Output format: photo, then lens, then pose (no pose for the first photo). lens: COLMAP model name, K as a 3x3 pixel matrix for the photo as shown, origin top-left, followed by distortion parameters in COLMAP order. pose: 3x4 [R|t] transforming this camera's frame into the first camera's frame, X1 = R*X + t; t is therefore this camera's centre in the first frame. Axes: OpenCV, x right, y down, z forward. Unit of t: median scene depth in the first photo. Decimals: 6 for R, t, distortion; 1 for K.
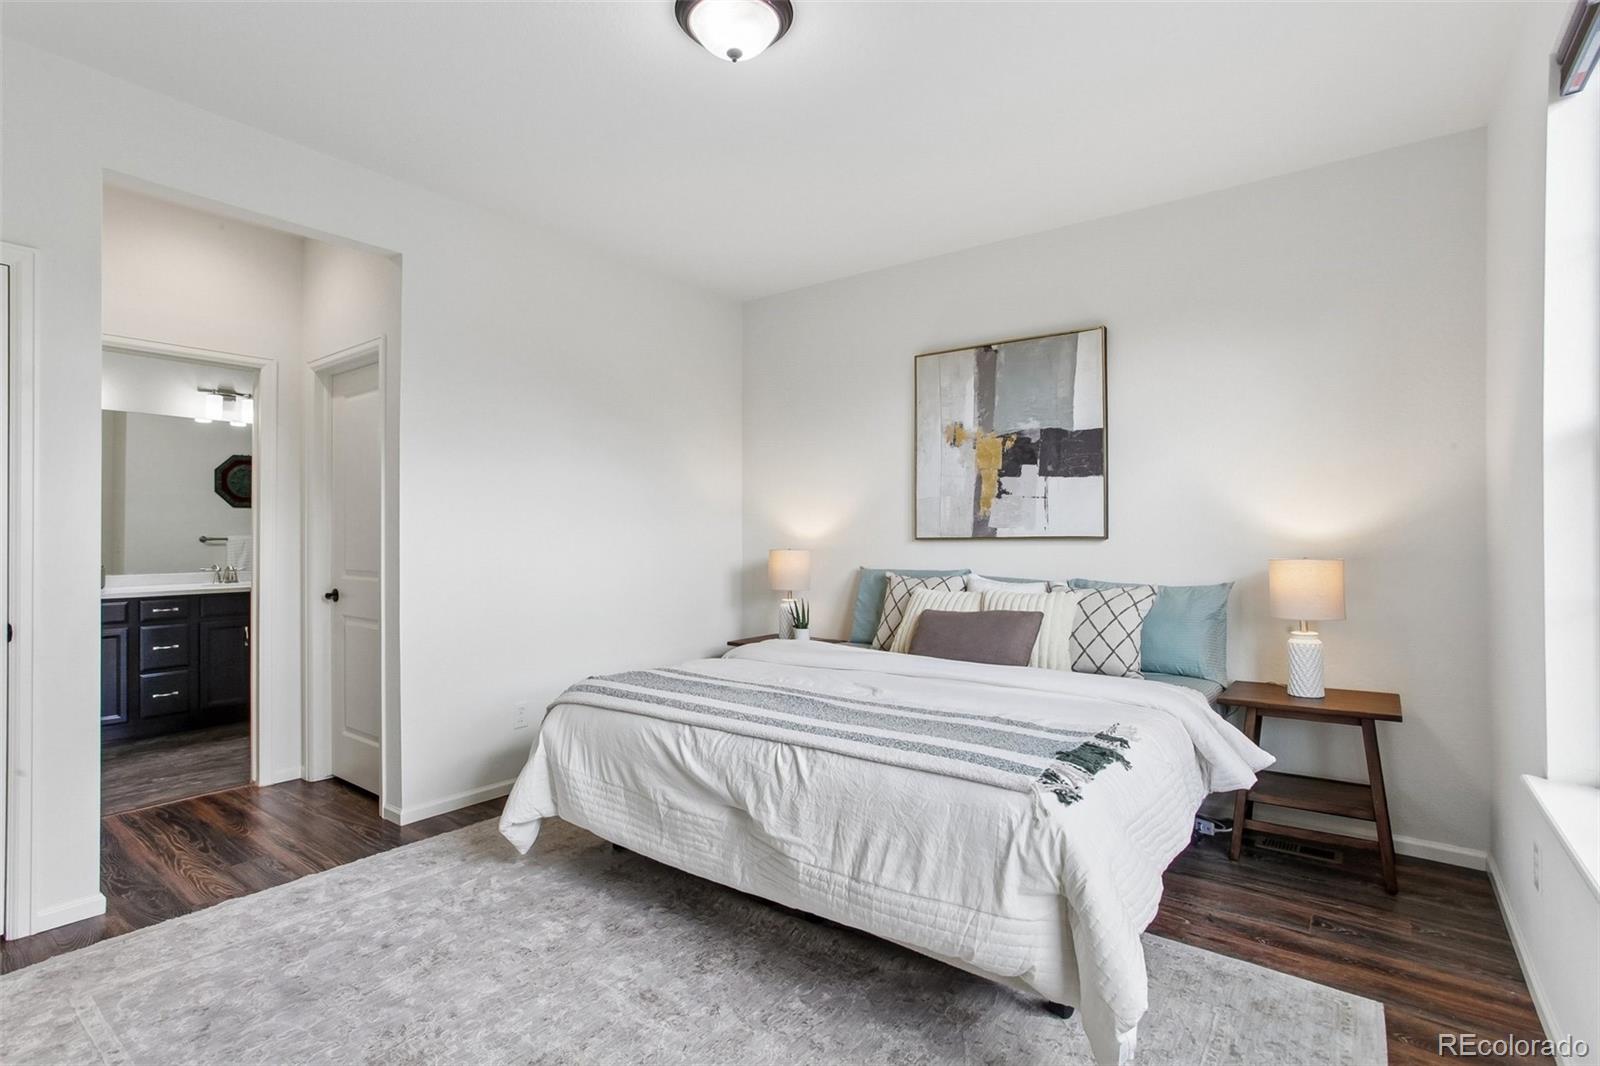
lens RADIAL K [[771.4, 0, 767.9], [0, 771.4, 529.6], [0, 0, 1]] dist [-0.044778, 0.018537]
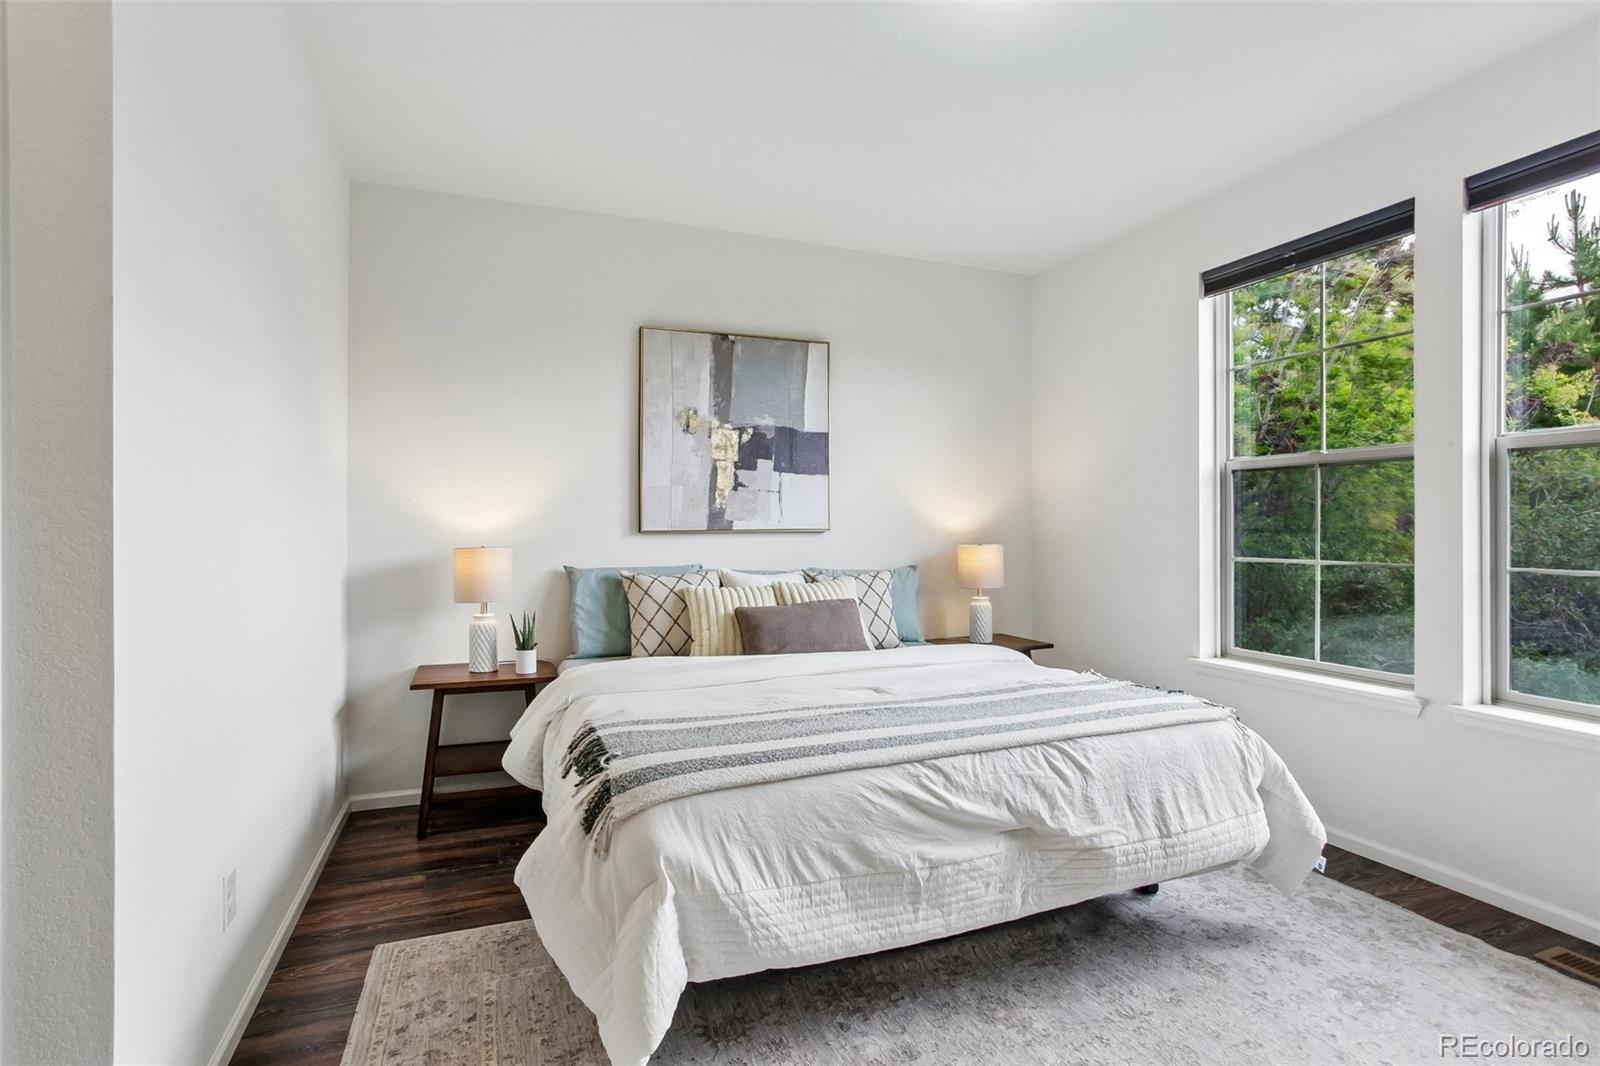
lens RADIAL K [[771.4, 0, 795.5], [0, 771.4, 532.6], [0, 0, 1]] dist [-0.044778, 0.018537]
pose [[0.513933, -0.004775, 0.857817, -0.951271], [-0.004550, 0.999955, 0.008292, 0.008917], [-0.857818, -0.008165, 0.513888, 0.773229]]
